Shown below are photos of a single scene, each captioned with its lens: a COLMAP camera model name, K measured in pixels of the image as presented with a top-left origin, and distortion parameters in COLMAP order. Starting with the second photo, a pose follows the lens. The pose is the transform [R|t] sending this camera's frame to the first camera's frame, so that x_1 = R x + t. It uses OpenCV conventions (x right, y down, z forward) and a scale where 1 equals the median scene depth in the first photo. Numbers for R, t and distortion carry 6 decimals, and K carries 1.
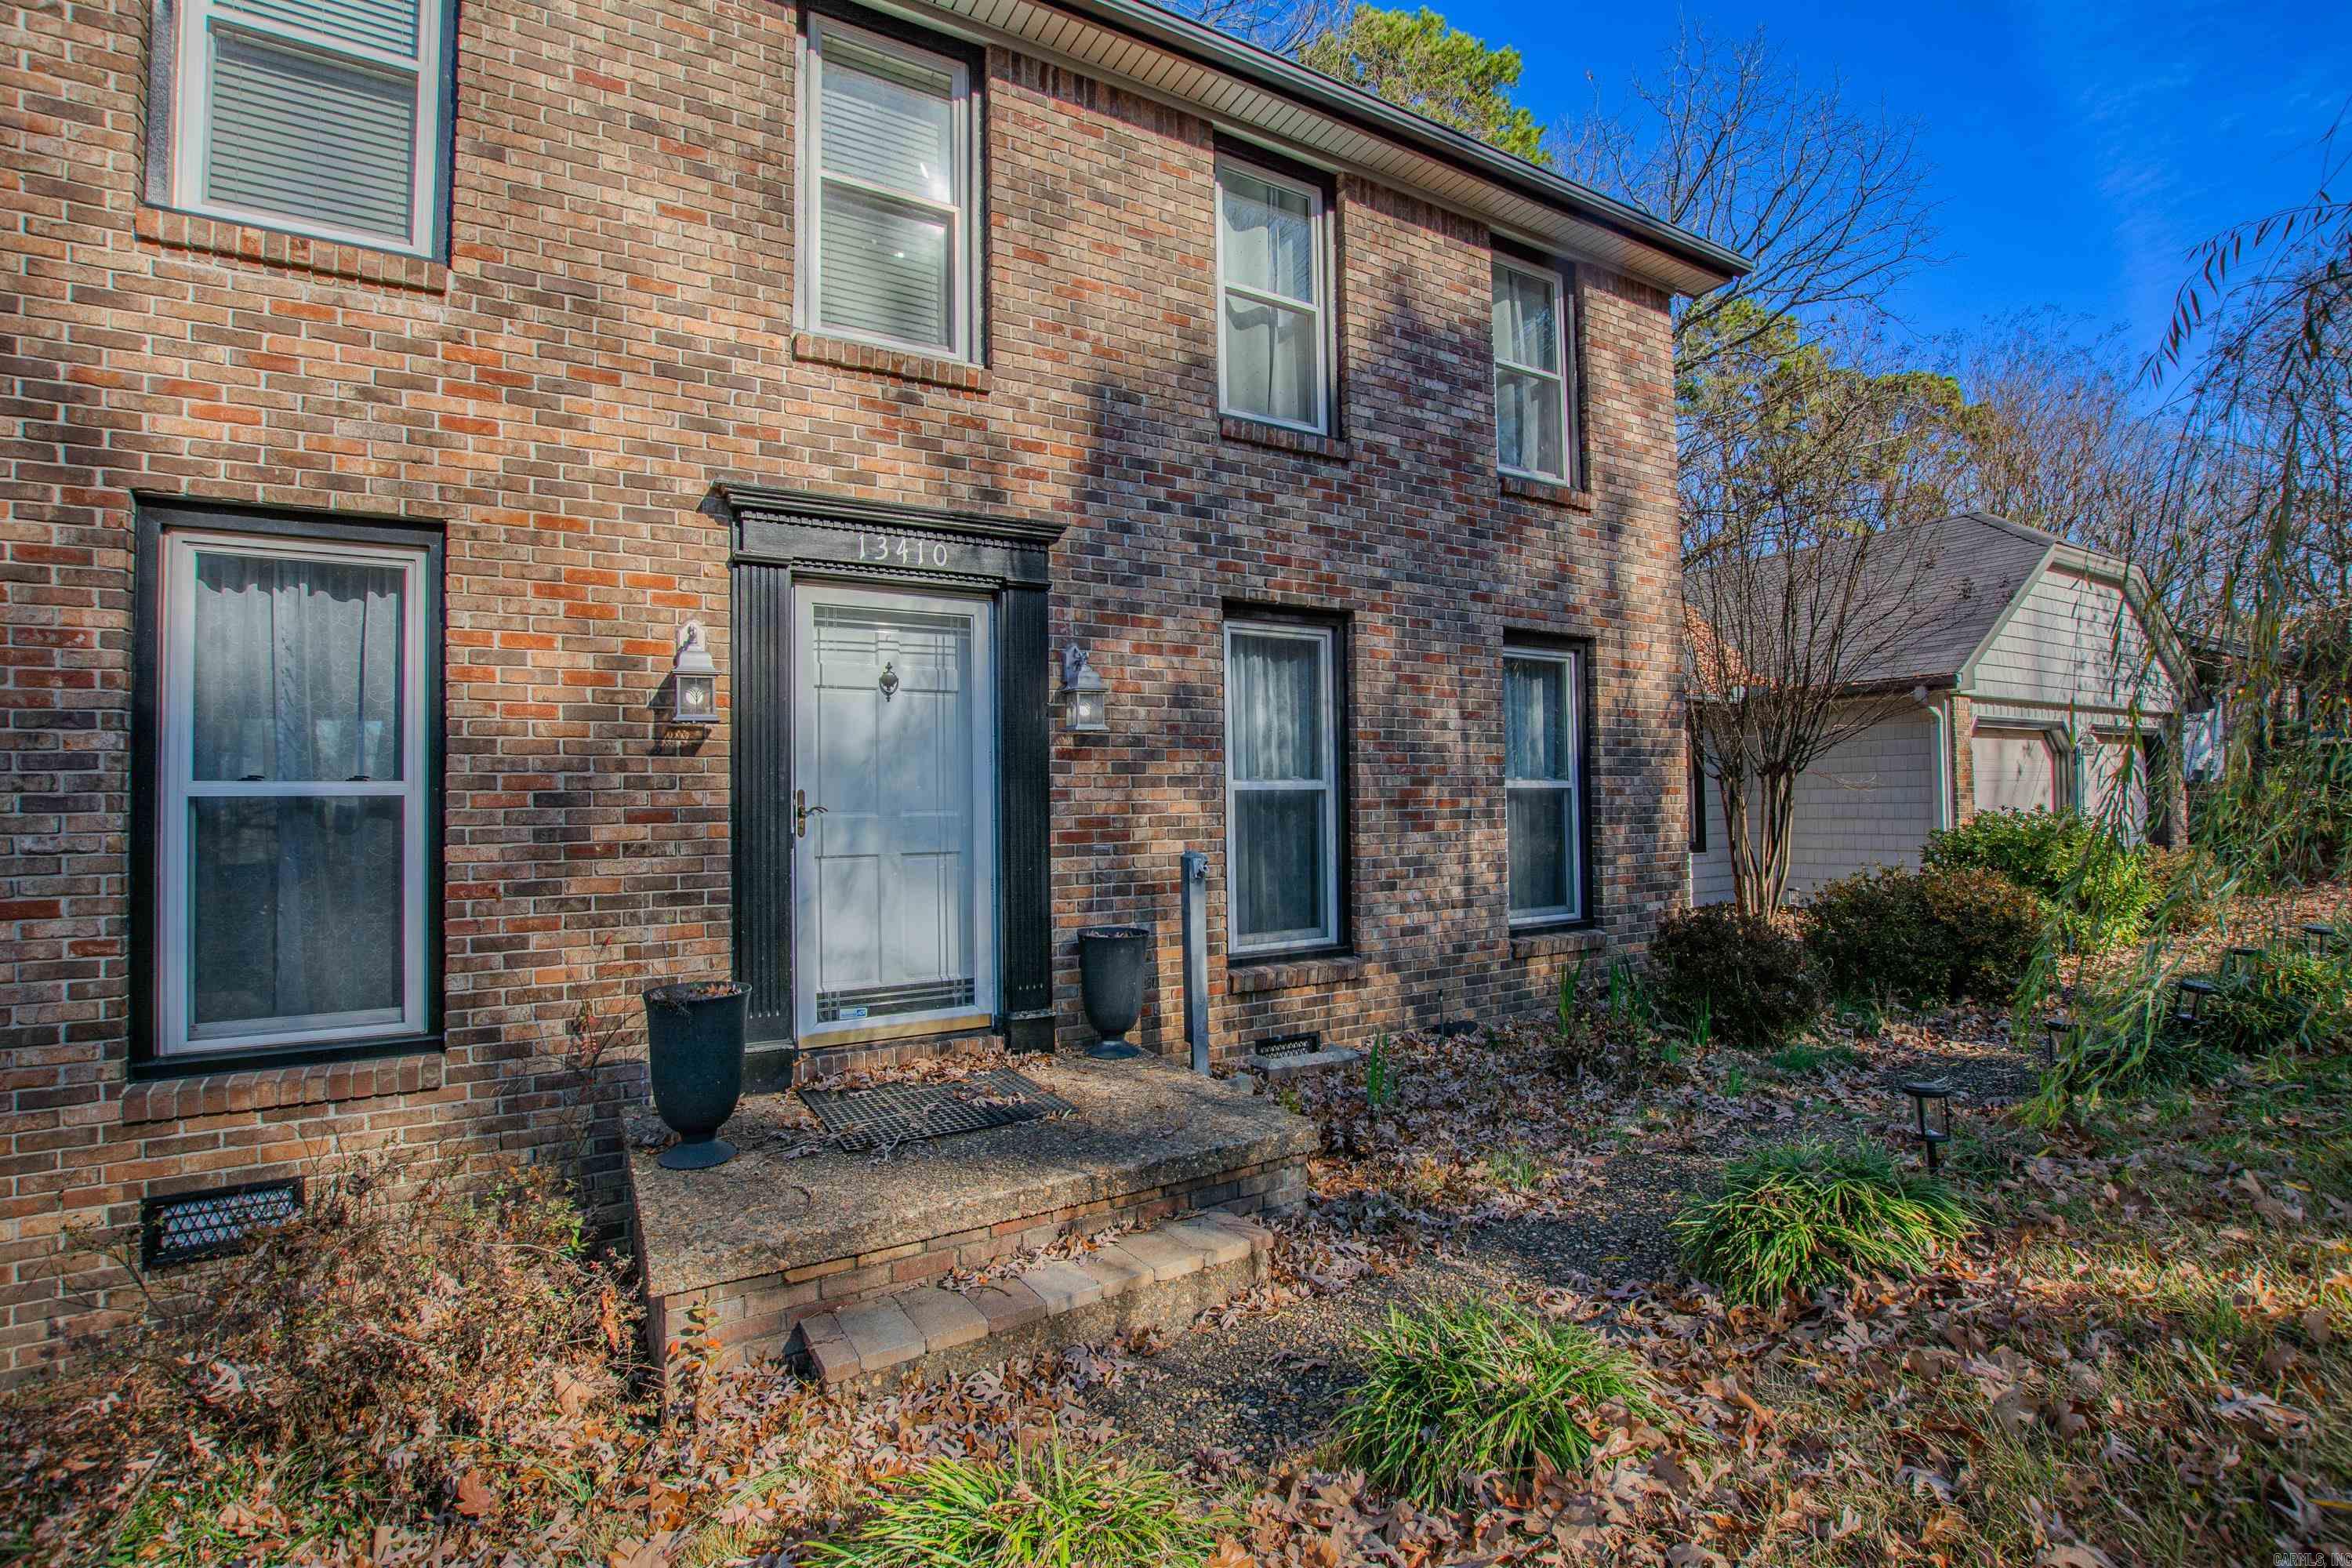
lens RADIAL K [[1046.4, 0, 1172.8], [0, 1046.4, 786.8], [0, 0, 1]] dist [-0.017671, 0.000773]
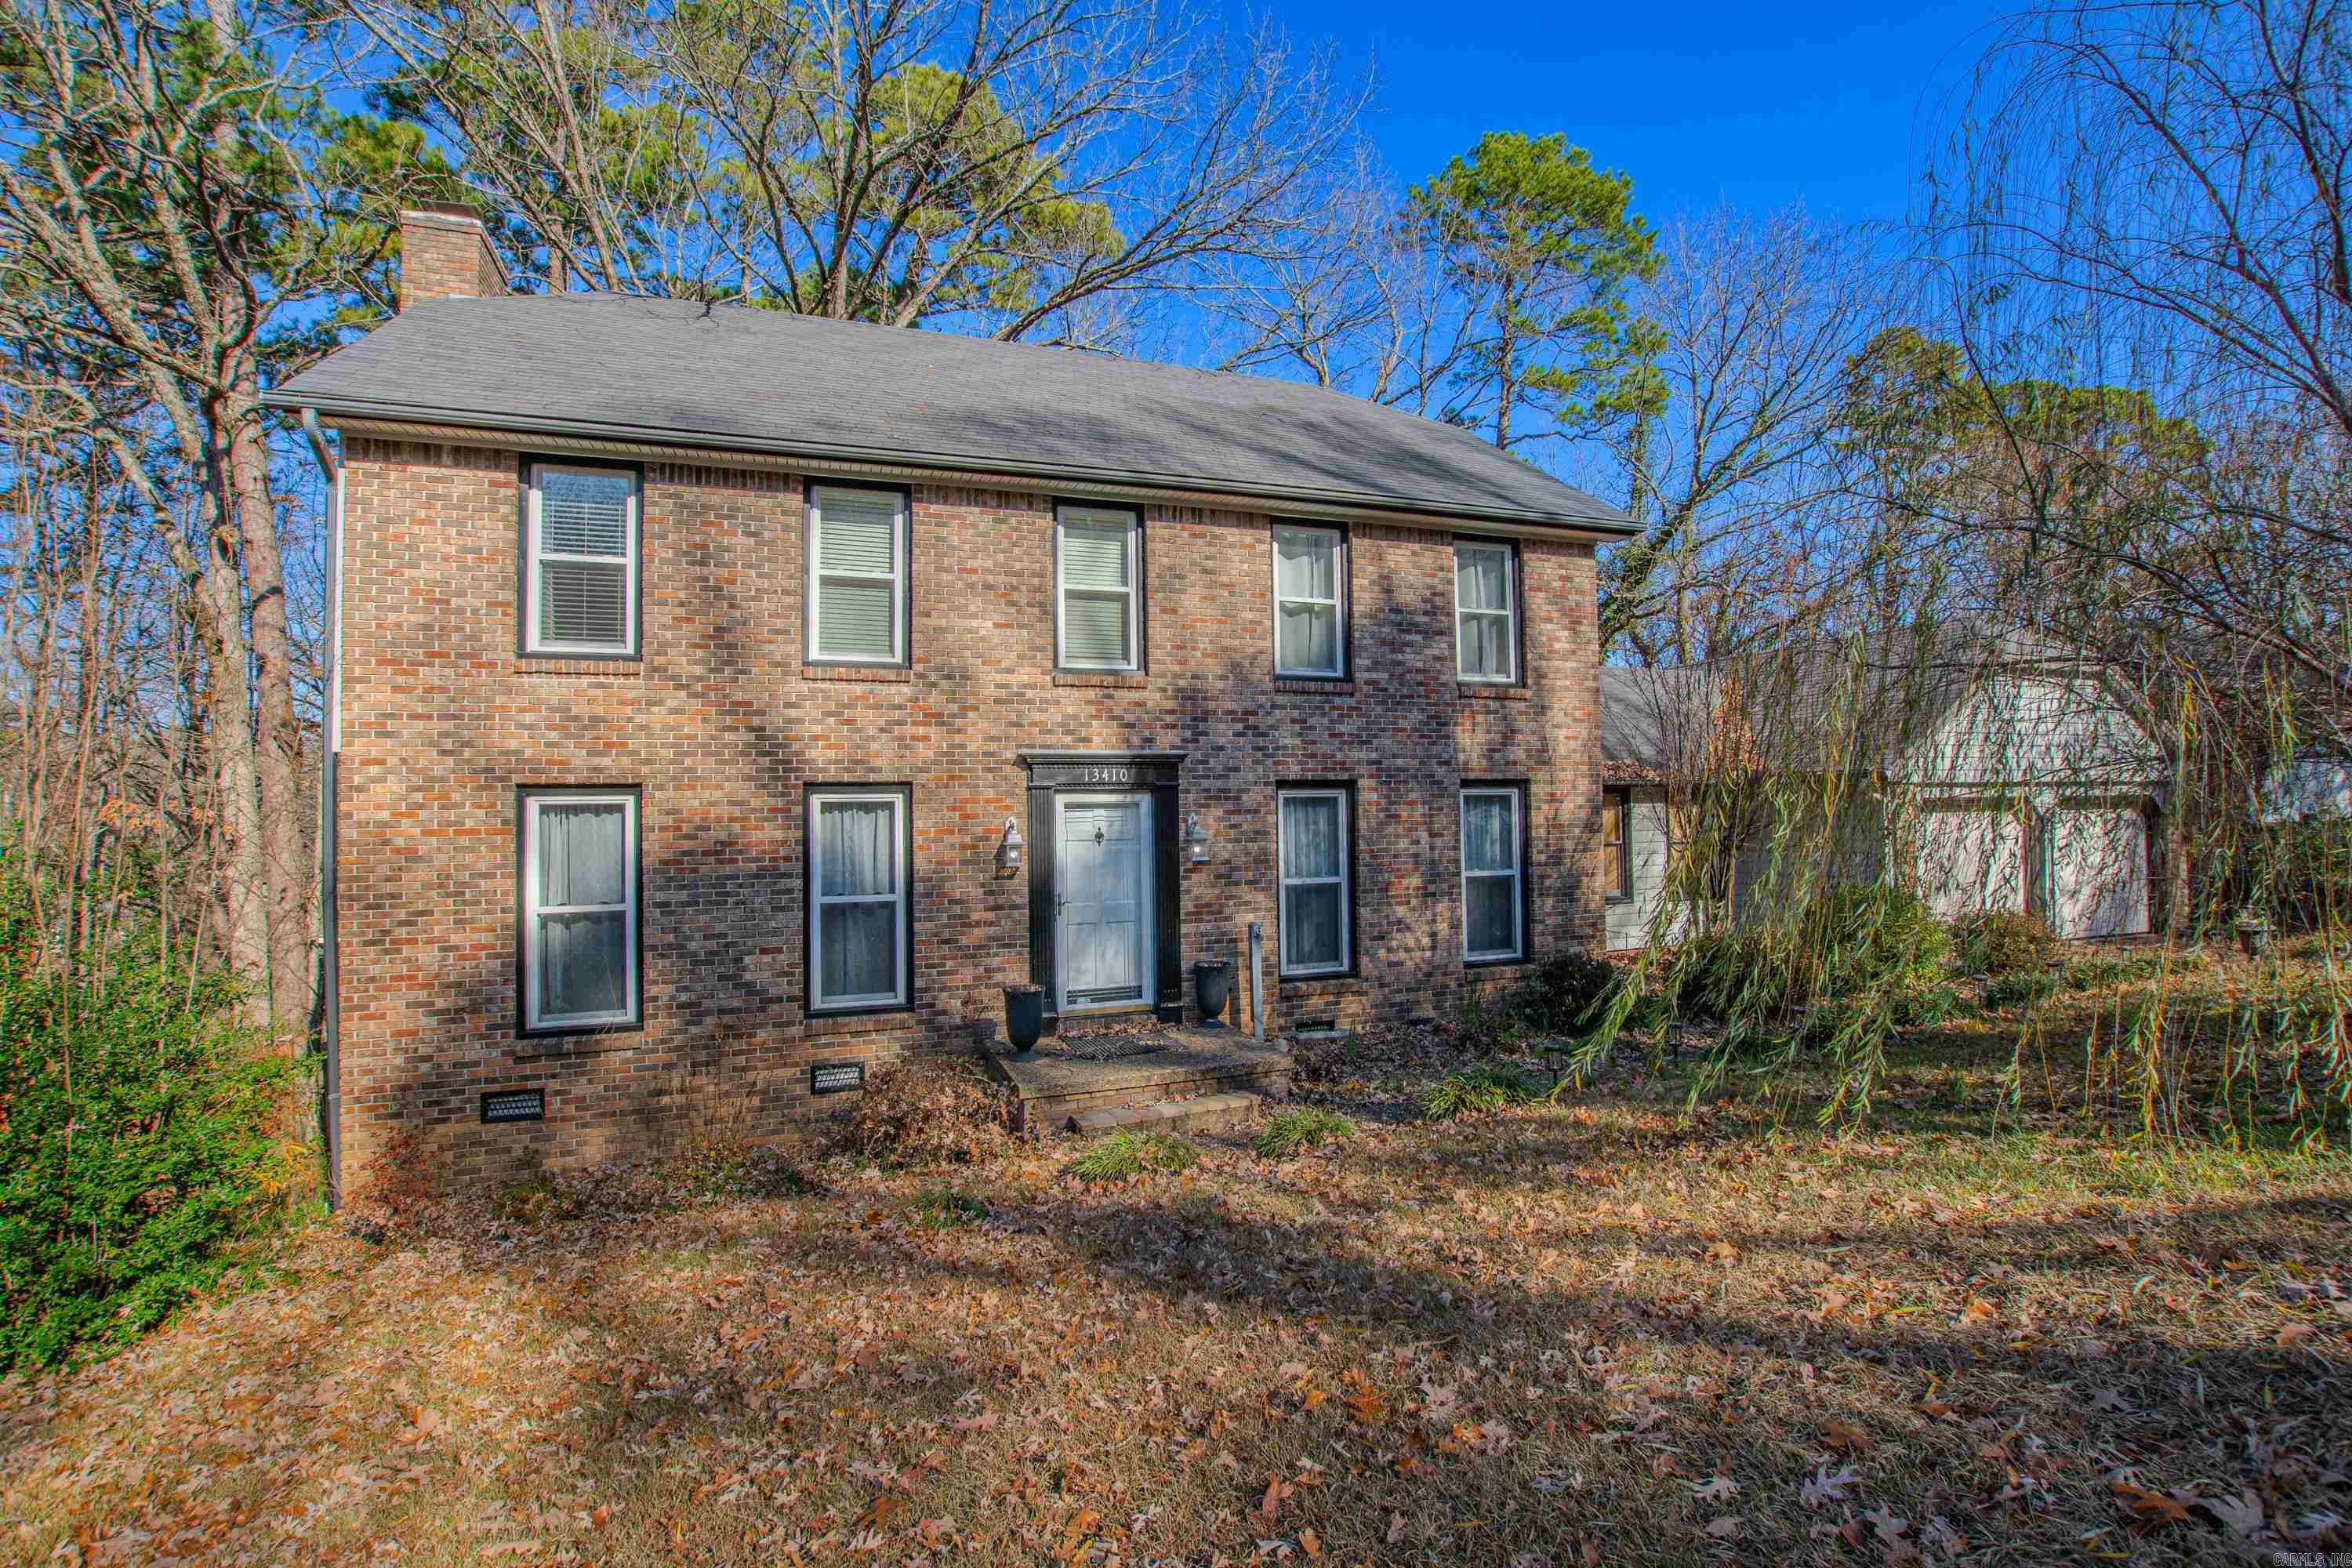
lens RADIAL K [[1046.4, 0, 1173.0], [0, 1046.4, 787.0], [0, 0, 1]] dist [-0.017671, 0.000773]
pose [[0.982513, -0.007837, -0.186031, 0.240258], [0.007172, 0.999965, -0.004248, -0.184744], [0.186058, 0.002839, 0.982535, -0.941460]]
